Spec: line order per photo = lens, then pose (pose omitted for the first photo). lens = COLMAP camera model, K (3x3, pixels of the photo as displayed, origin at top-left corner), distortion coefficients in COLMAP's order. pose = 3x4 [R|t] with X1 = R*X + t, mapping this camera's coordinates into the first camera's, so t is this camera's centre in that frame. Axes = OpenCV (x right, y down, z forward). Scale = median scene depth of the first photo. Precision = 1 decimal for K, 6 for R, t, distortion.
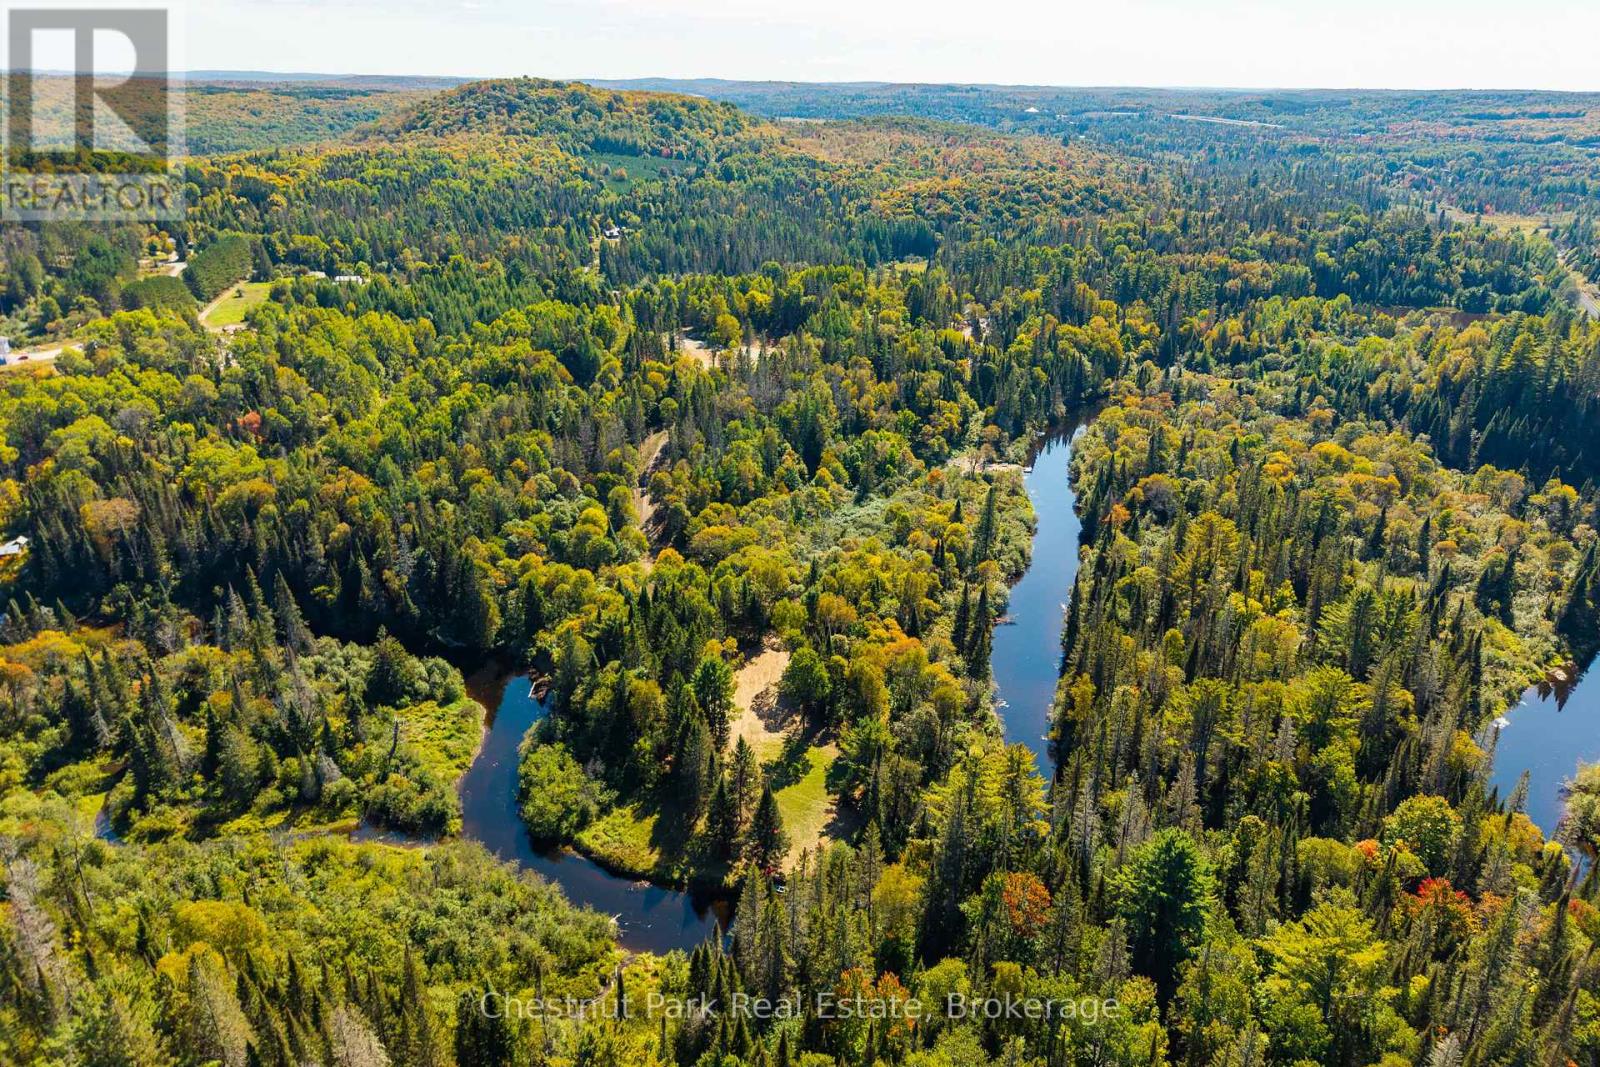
lens RADIAL K [[1074.4, 0, 794.4], [0, 1074.4, 534.5], [0, 0, 1]] dist [0.023192, -0.022087]
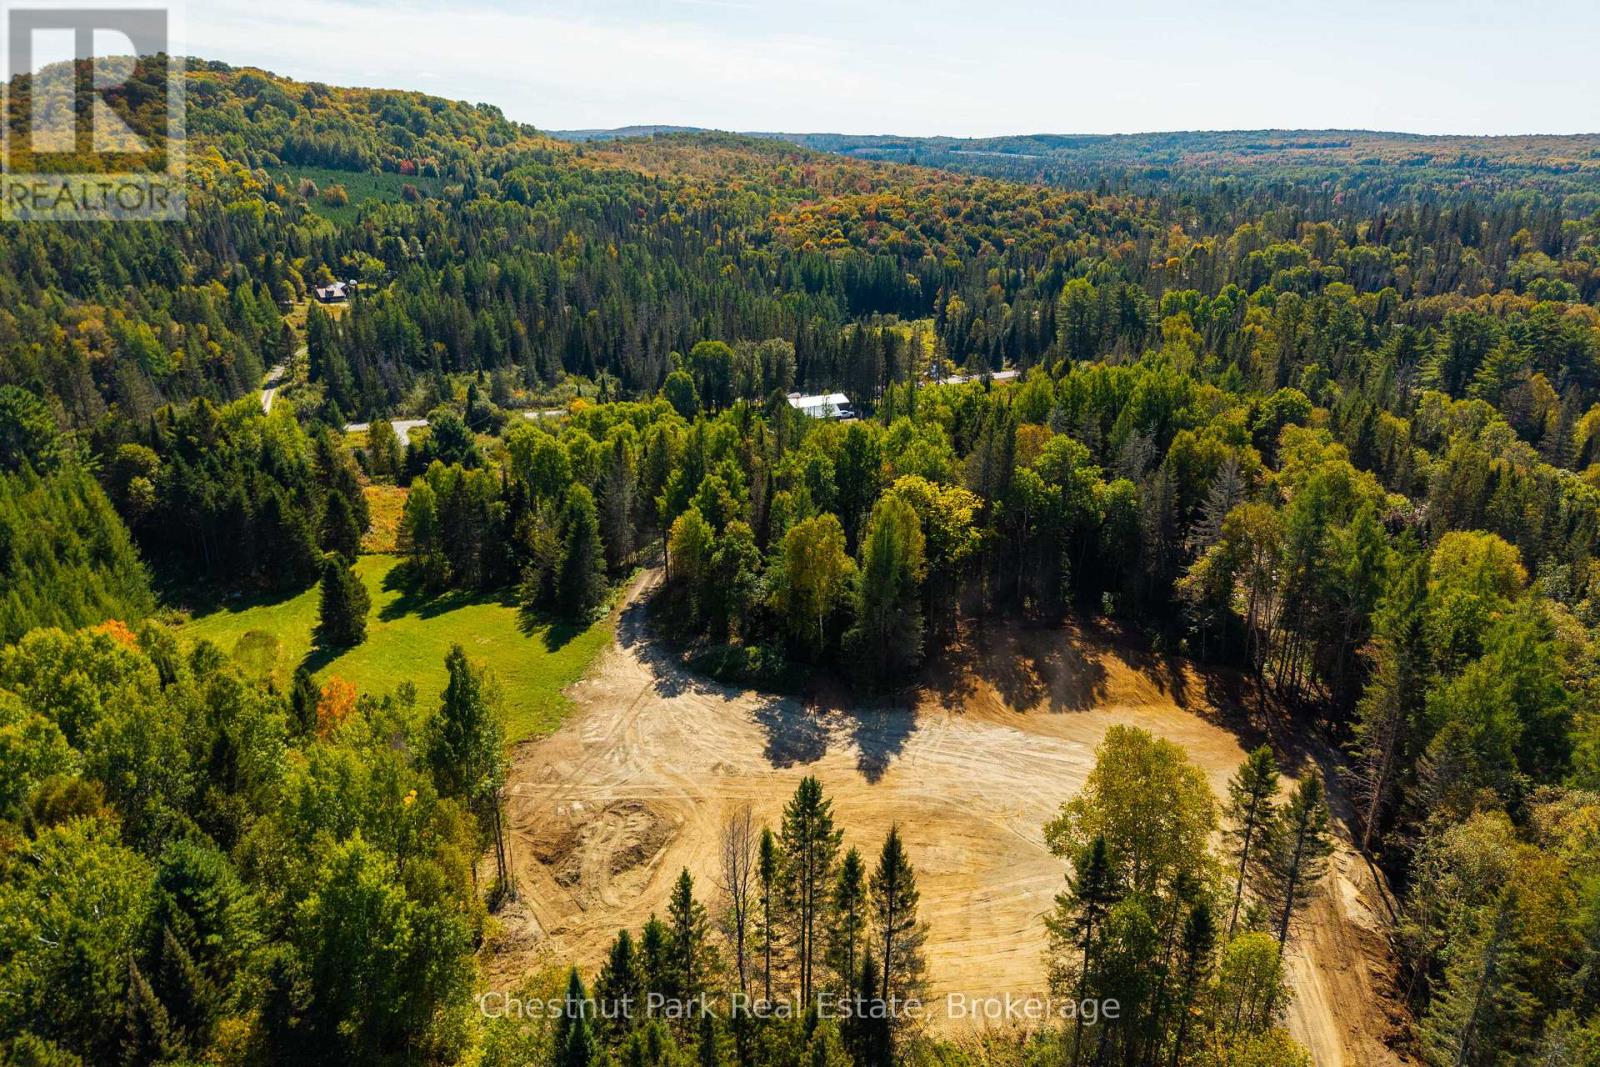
lens RADIAL K [[1074.4, 0, 794.4], [0, 1074.4, 534.5], [0, 0, 1]] dist [0.023192, -0.022087]
pose [[0.970376, -0.084637, 0.226291, -0.167941], [0.094349, 0.995011, -0.032434, -0.264243], [-0.222417, 0.052823, 0.973520, 0.945698]]
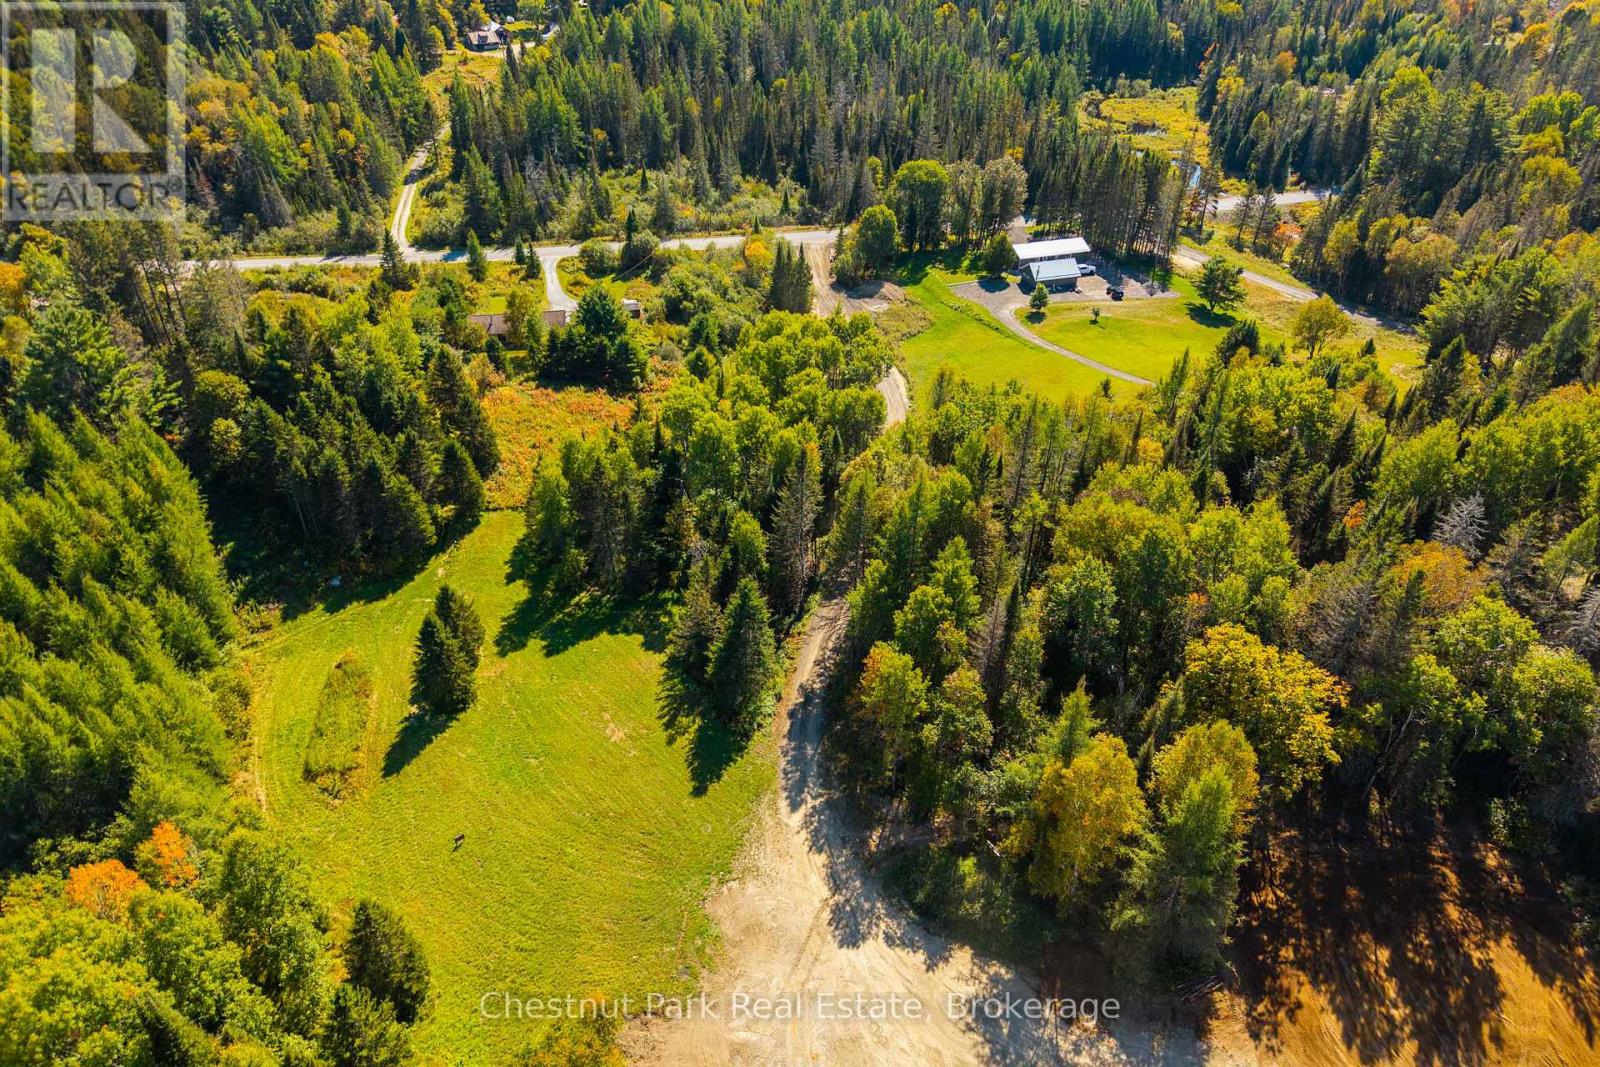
lens RADIAL K [[1074.4, 0, 794.4], [0, 1074.4, 534.5], [0, 0, 1]] dist [0.023192, -0.022087]
pose [[0.997424, -0.037313, 0.061268, -0.158586], [0.022739, 0.974489, 0.223282, -0.367094], [-0.068036, -0.221313, 0.972827, 1.063407]]
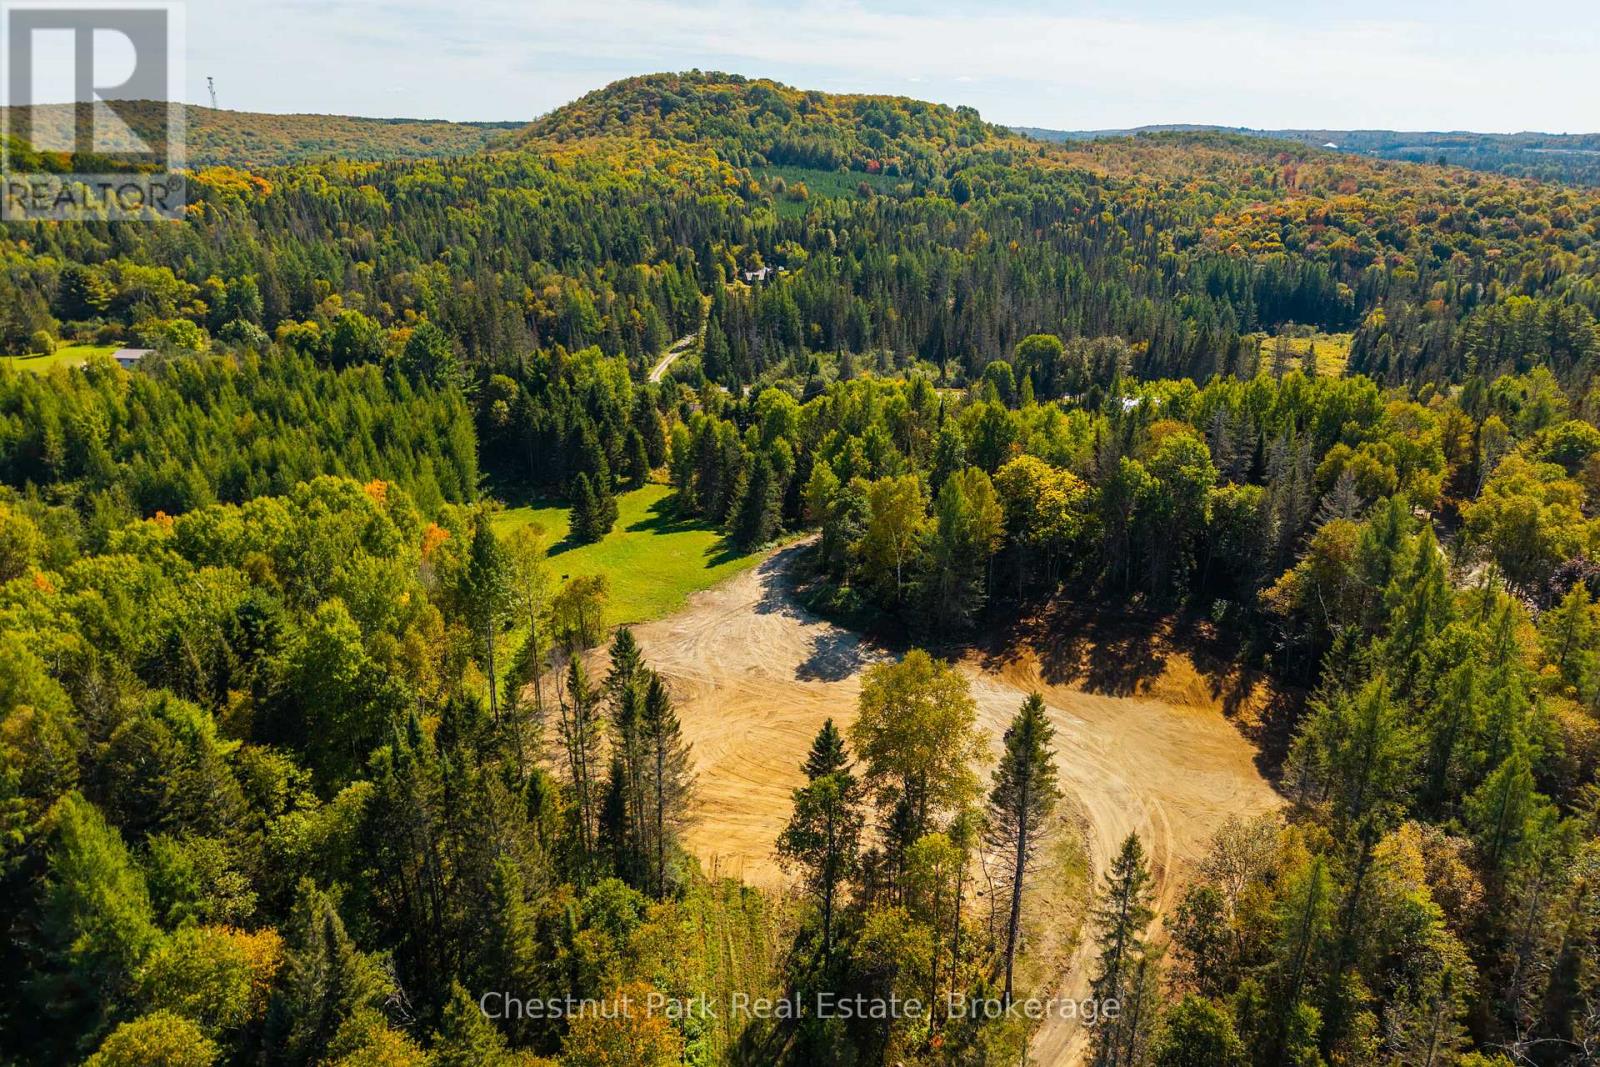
lens RADIAL K [[1074.4, 0, 794.4], [0, 1074.4, 534.5], [0, 0, 1]] dist [0.023192, -0.022087]
pose [[0.979149, 0.062274, -0.193365, -0.053848], [-0.070904, 0.996758, -0.038031, -0.244345], [0.190370, 0.050948, 0.980390, 0.901848]]
